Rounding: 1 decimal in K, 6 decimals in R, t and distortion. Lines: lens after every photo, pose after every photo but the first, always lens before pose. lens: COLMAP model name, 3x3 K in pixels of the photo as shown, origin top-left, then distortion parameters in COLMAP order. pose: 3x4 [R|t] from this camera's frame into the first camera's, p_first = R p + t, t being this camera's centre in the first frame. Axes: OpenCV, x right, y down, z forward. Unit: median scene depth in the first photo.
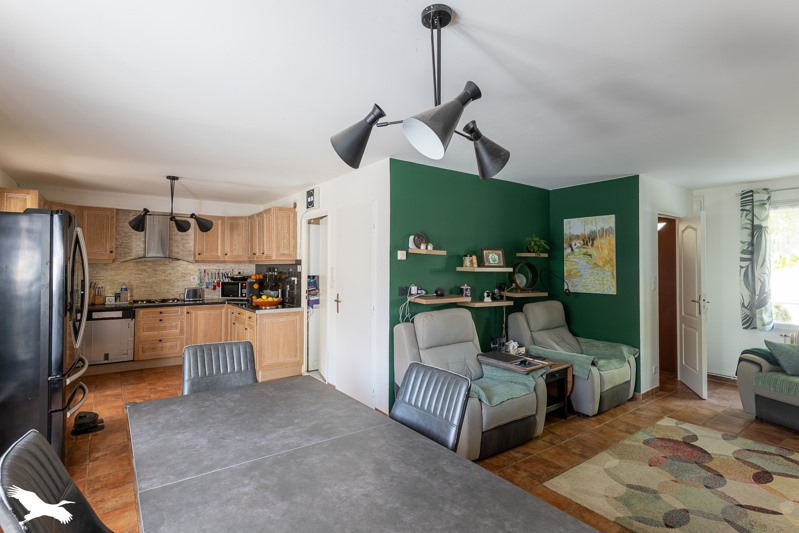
lens RADIAL K [[378.9, 0, 397.1], [0, 378.9, 265.4], [0, 0, 1]] dist [0.001971, 0.000299]
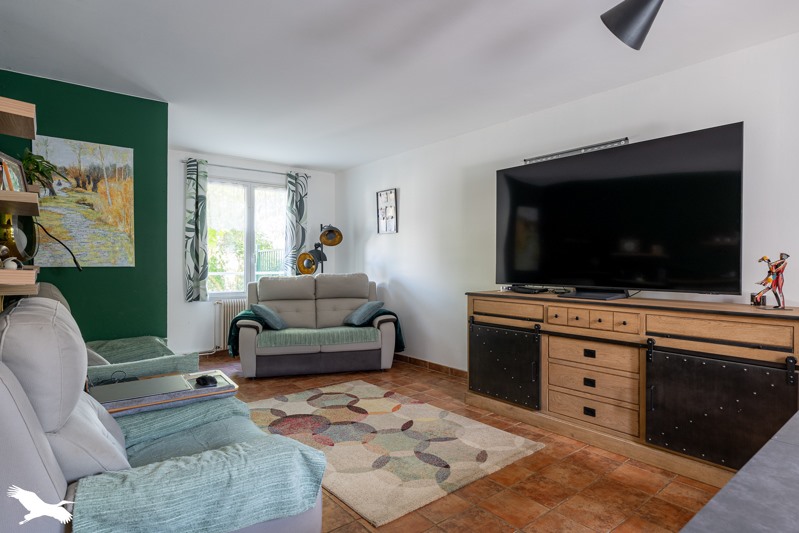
lens RADIAL K [[430.0, 0, 397.9], [0, 430.0, 259.3], [0, 0, 1]] dist [-0.021902, -0.000320]
pose [[-0.025978, -0.001567, 0.999661, -0.197007], [-0.001310, 0.999998, 0.001534, 0.061397], [-0.999662, -0.001270, -0.025980, 0.542589]]
